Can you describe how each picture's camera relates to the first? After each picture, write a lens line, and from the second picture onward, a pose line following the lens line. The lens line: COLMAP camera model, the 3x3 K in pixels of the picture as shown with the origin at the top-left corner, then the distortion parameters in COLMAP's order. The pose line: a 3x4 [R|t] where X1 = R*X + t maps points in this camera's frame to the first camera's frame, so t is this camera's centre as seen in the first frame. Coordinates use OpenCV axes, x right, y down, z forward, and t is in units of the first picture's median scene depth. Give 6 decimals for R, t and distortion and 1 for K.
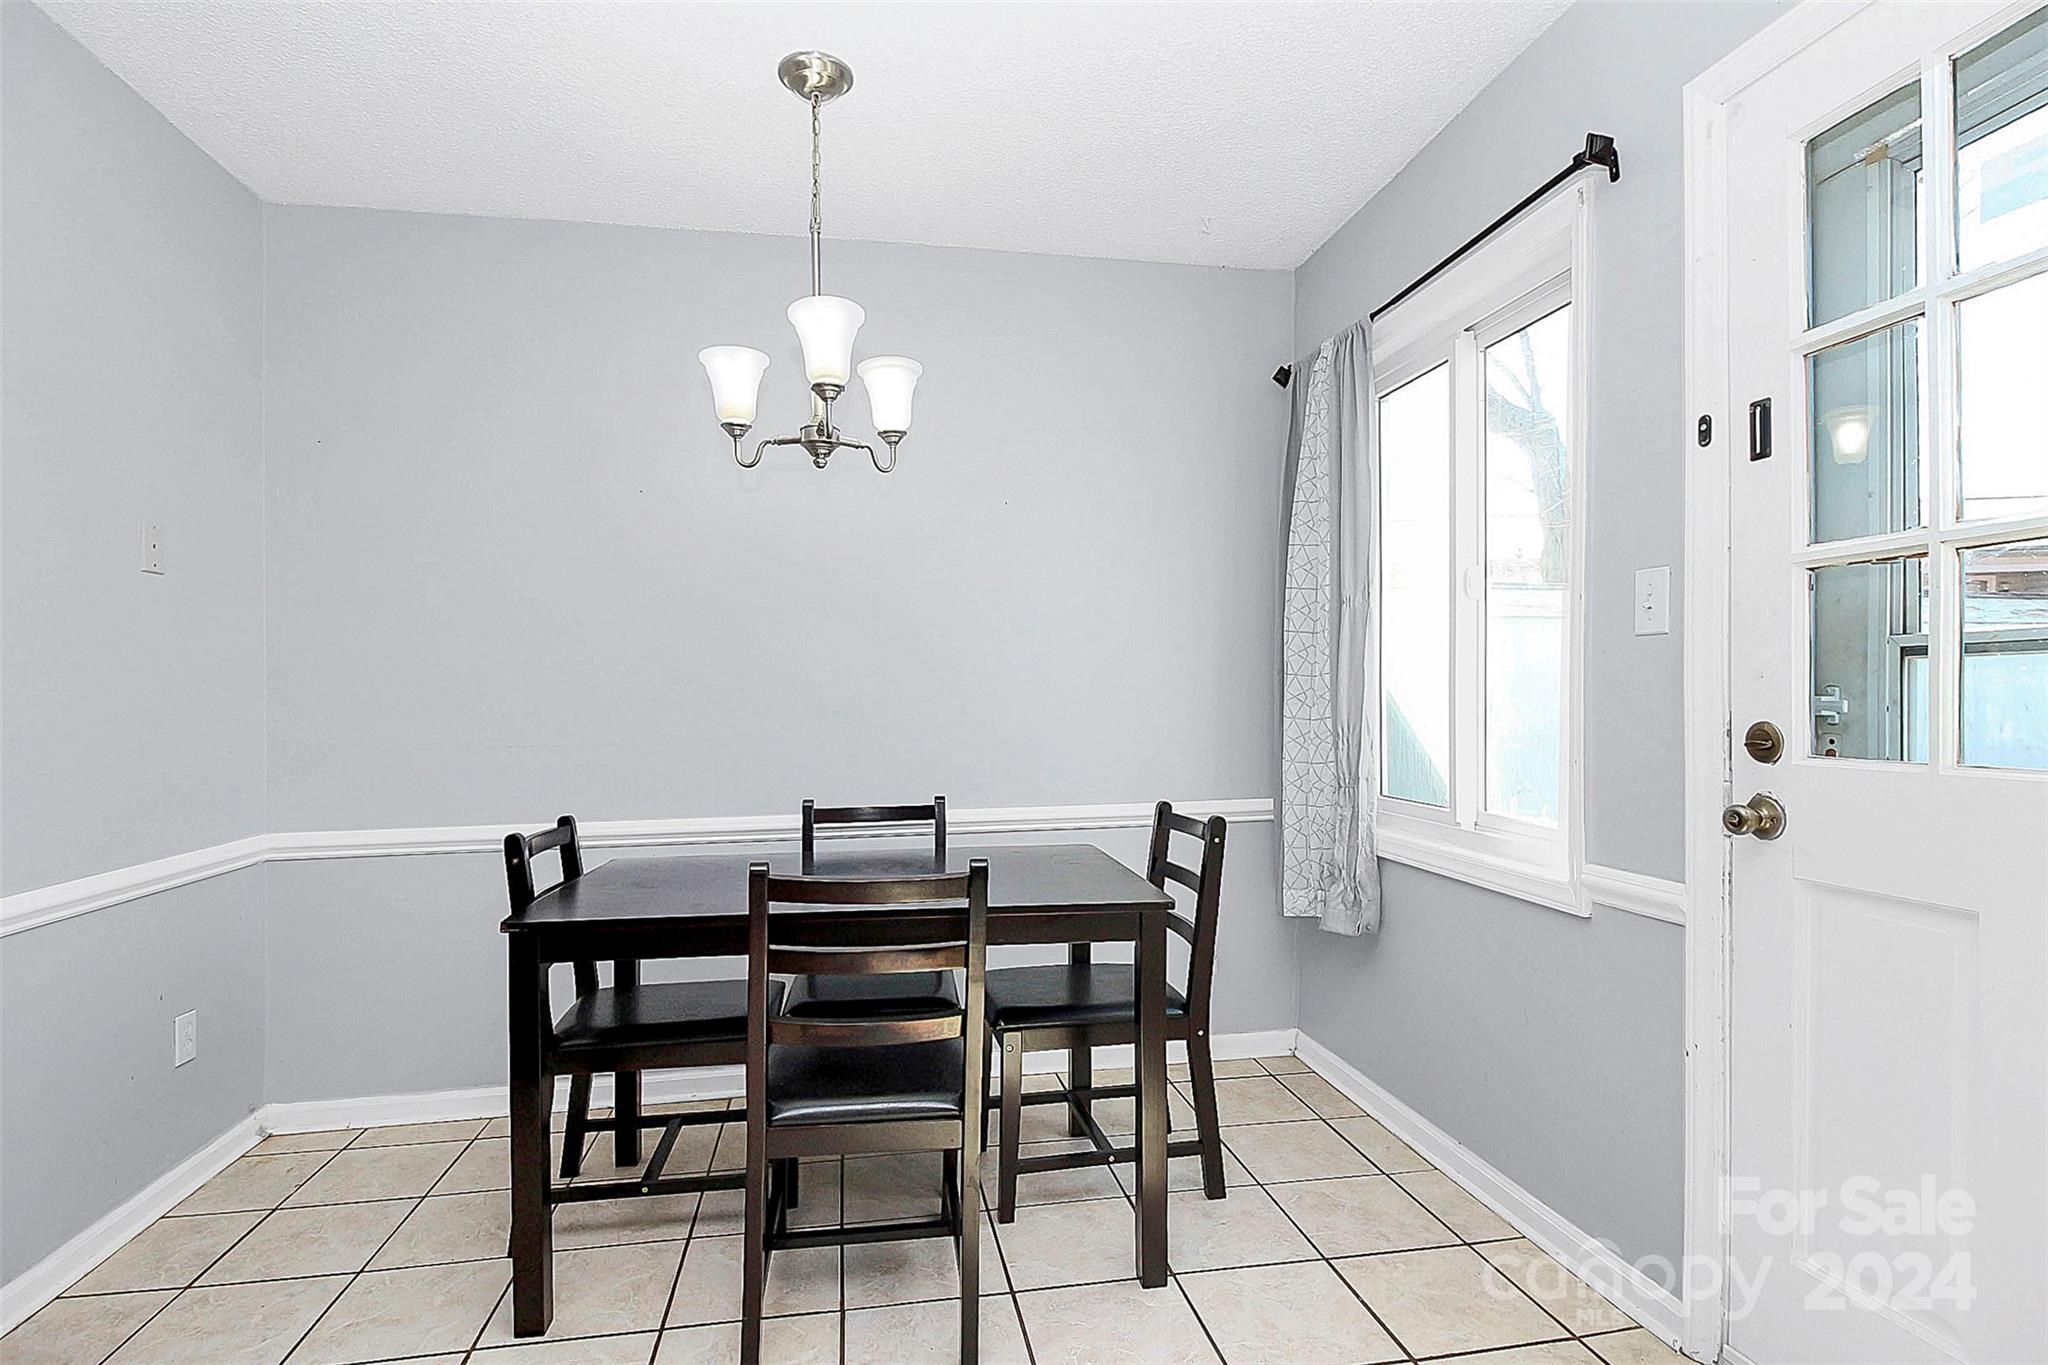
lens RADIAL K [[976.3, 0, 1035.2], [0, 976.3, 699.5], [0, 0, 1]] dist [0.007388, -0.009867]
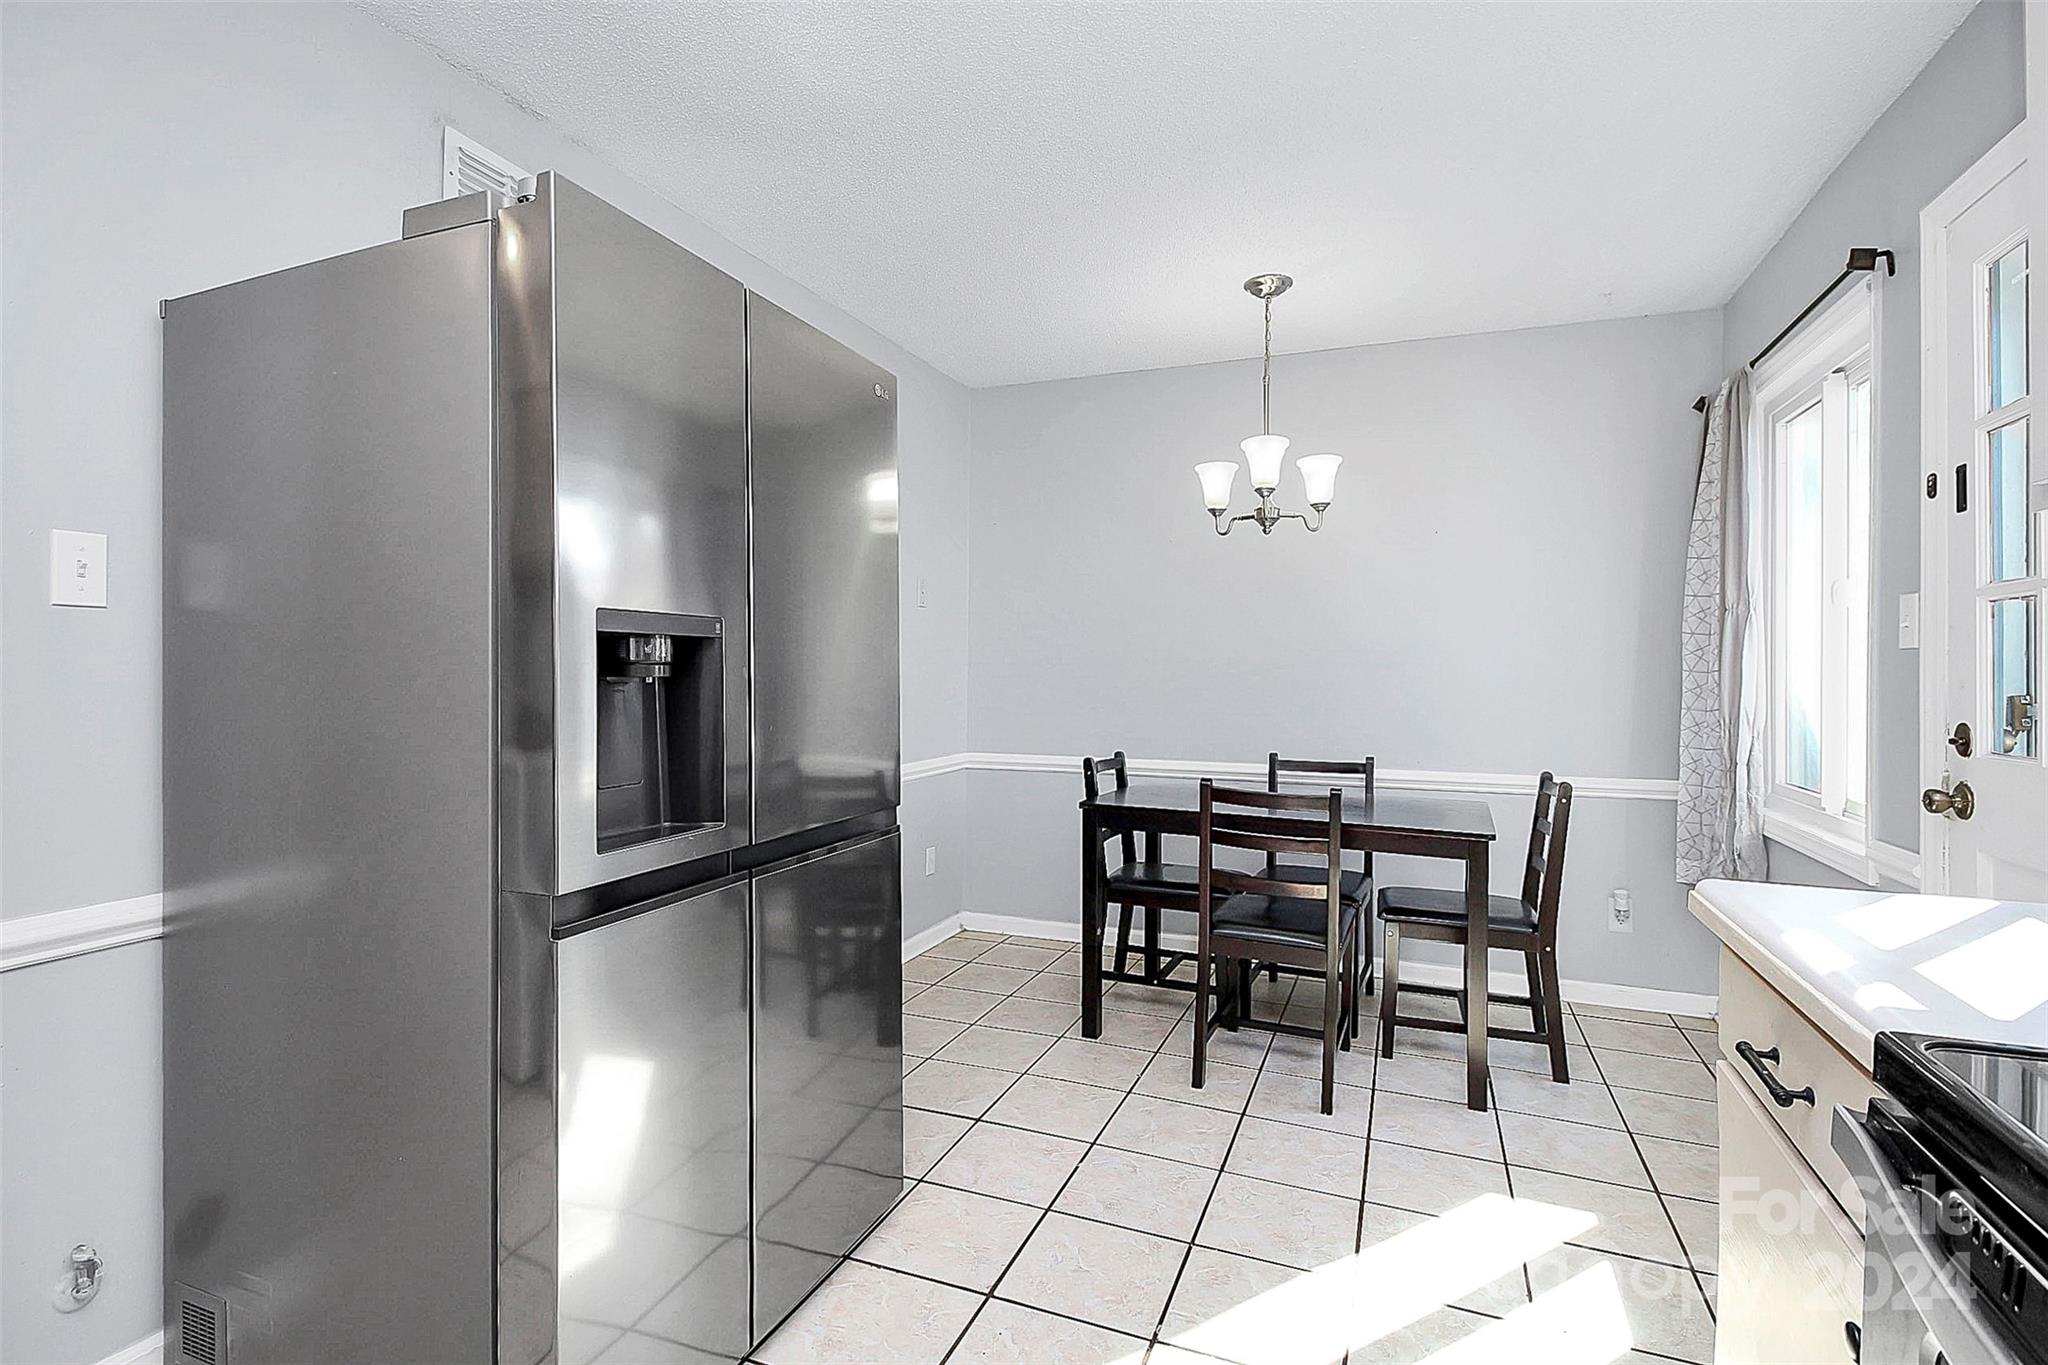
lens RADIAL K [[976.3, 0, 1022.0], [0, 976.3, 676.0], [0, 0, 1]] dist [0.007388, -0.009867]
pose [[0.833791, 0.020852, -0.551686, 0.304287], [-0.020716, 0.999764, 0.006478, -0.014747], [0.551691, 0.006028, 0.834027, -0.485657]]
